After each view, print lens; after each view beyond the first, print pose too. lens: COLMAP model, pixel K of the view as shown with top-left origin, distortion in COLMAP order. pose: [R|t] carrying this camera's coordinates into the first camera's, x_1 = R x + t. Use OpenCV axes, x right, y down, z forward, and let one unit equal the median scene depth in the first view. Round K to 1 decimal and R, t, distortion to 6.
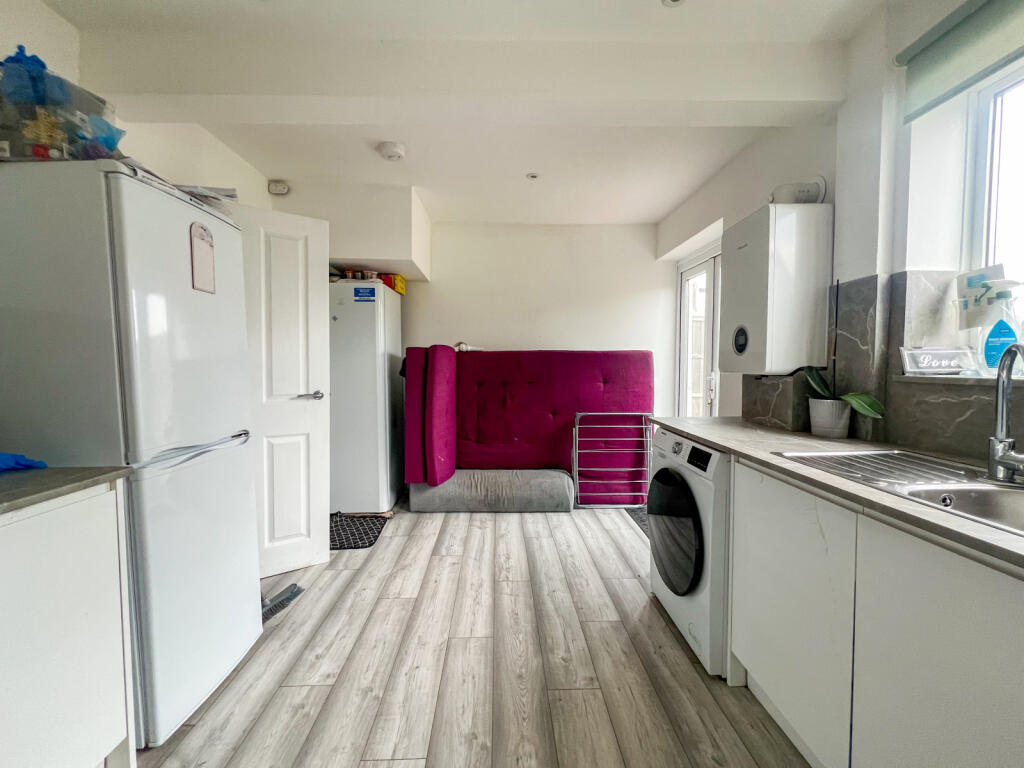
lens RADIAL K [[416.7, 0, 511.1], [0, 416.7, 383.0], [0, 0, 1]] dist [-0.002779, 0.000402]
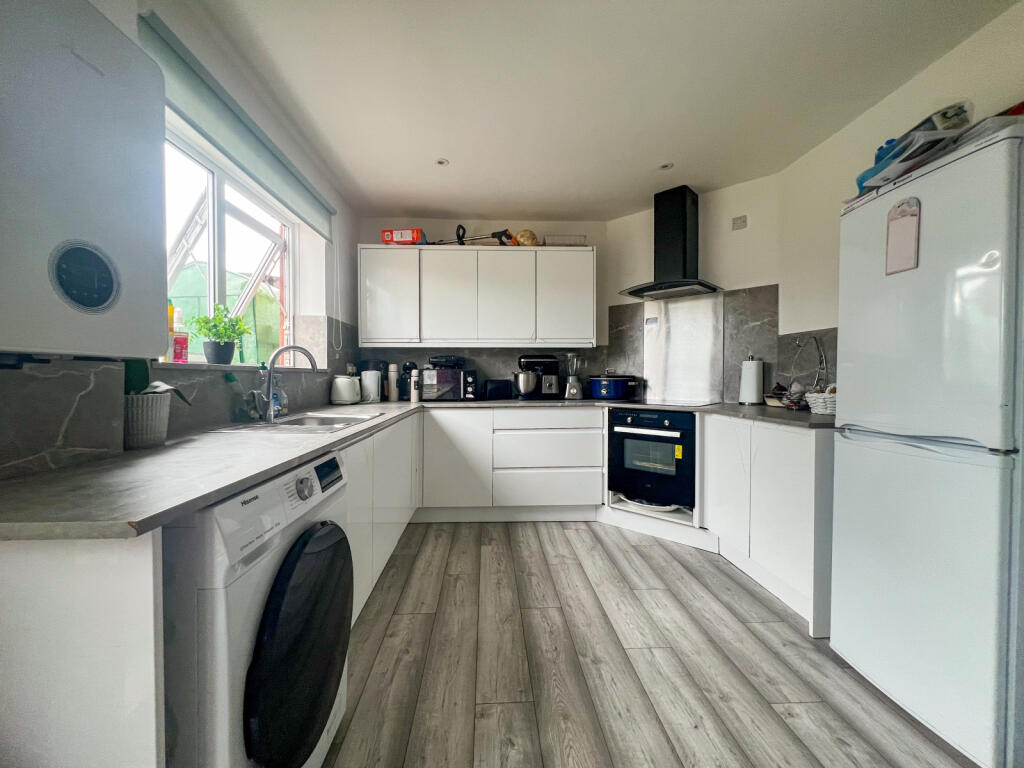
lens RADIAL K [[416.7, 0, 512.6], [0, 416.7, 383.0], [0, 0, 1]] dist [-0.002779, 0.000402]
pose [[-0.999487, 0.001015, -0.032018, 0.159449], [-0.000983, 0.998055, 0.062328, -0.026444], [0.032019, 0.062327, -0.997542, 1.839549]]
